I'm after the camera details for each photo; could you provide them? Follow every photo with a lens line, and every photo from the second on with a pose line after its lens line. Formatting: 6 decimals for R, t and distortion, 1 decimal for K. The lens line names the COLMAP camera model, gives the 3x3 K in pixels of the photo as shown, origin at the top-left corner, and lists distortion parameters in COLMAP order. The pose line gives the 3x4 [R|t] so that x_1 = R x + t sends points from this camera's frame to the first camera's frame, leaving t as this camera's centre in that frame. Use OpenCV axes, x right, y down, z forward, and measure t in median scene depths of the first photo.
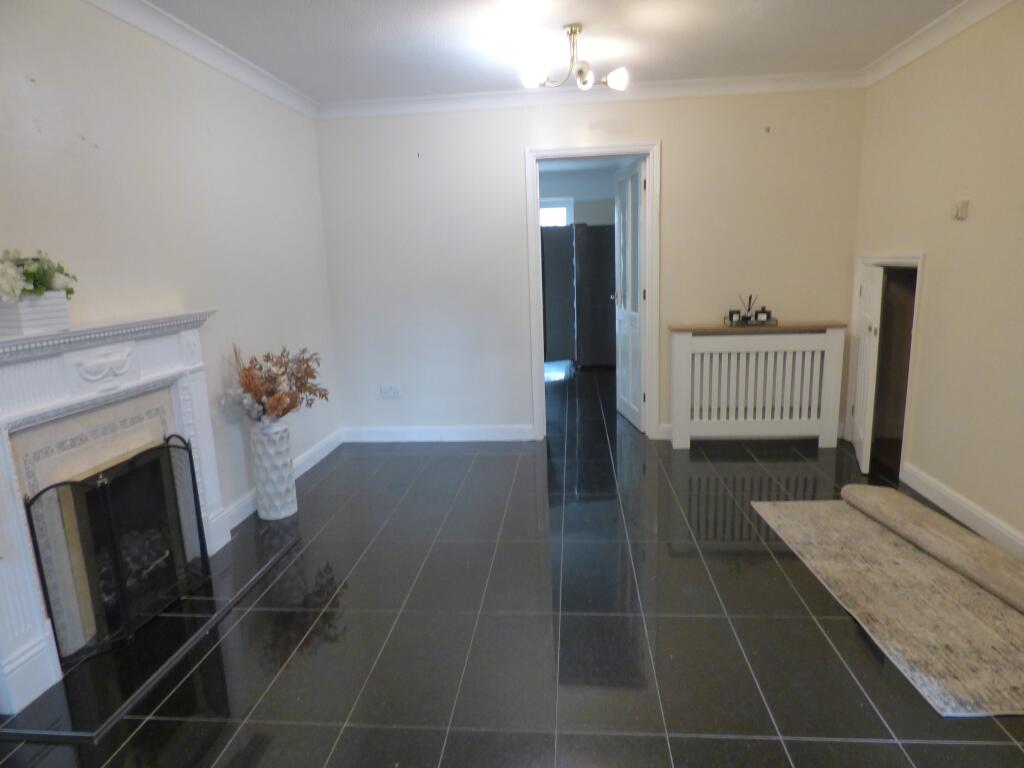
lens RADIAL K [[619.5, 0, 515.3], [0, 619.5, 382.1], [0, 0, 1]] dist [-0.019053, -0.000594]
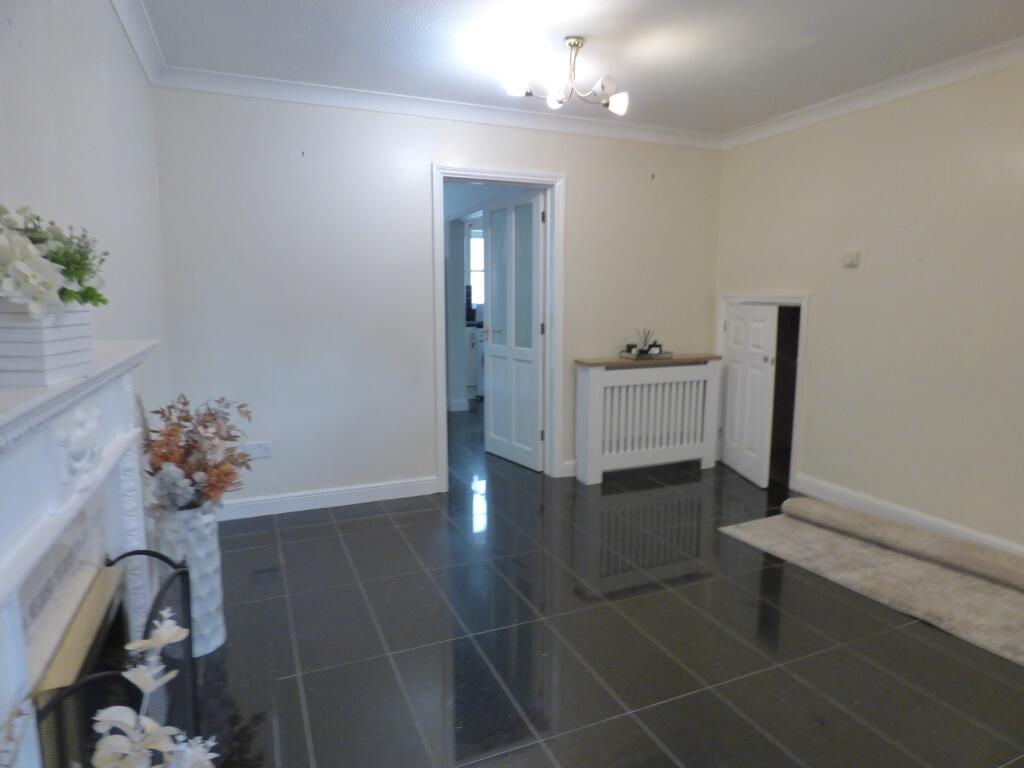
lens RADIAL K [[619.5, 0, 515.3], [0, 619.5, 382.1], [0, 0, 1]] dist [-0.019053, -0.000594]
pose [[0.879758, -0.031138, 0.474400, -0.317035], [0.060306, 0.997101, -0.046390, -0.016793], [-0.471581, 0.069421, 0.879086, 0.186673]]
